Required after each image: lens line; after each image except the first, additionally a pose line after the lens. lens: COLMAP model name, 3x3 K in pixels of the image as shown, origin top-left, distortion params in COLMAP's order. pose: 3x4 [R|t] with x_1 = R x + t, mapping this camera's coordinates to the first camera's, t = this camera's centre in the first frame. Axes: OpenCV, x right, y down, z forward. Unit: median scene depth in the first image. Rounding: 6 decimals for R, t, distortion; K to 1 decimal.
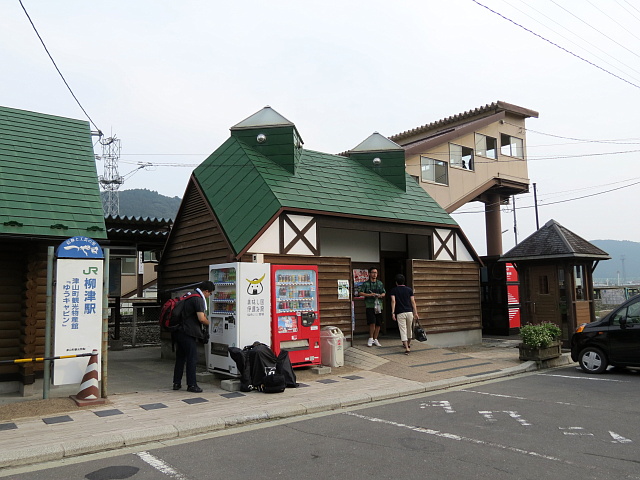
lens RADIAL K [[537.8, 0, 320.9], [0, 537.8, 239.9], [0, 0, 1]] dist [-0.052648, -0.004488]
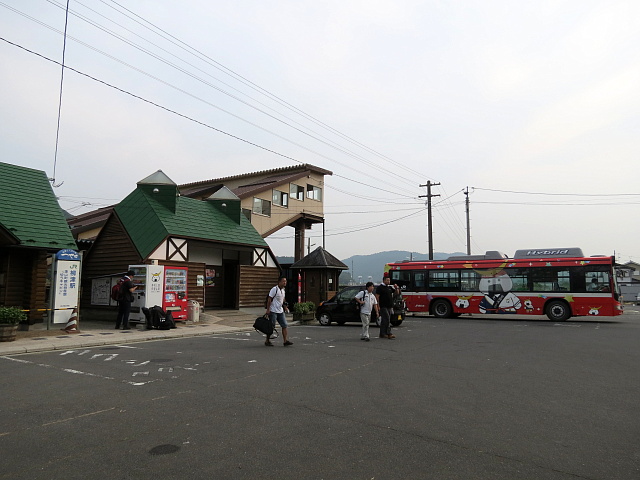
lens RADIAL K [[448.8, 0, 324.5], [0, 448.8, 241.1], [0, 0, 1]] dist [-0.044988, -0.001437]
pose [[0.944812, 0.059047, 0.322247, -0.057526], [-0.057825, 0.998237, -0.013372, -0.045695], [-0.322469, -0.006000, 0.946561, -0.570912]]
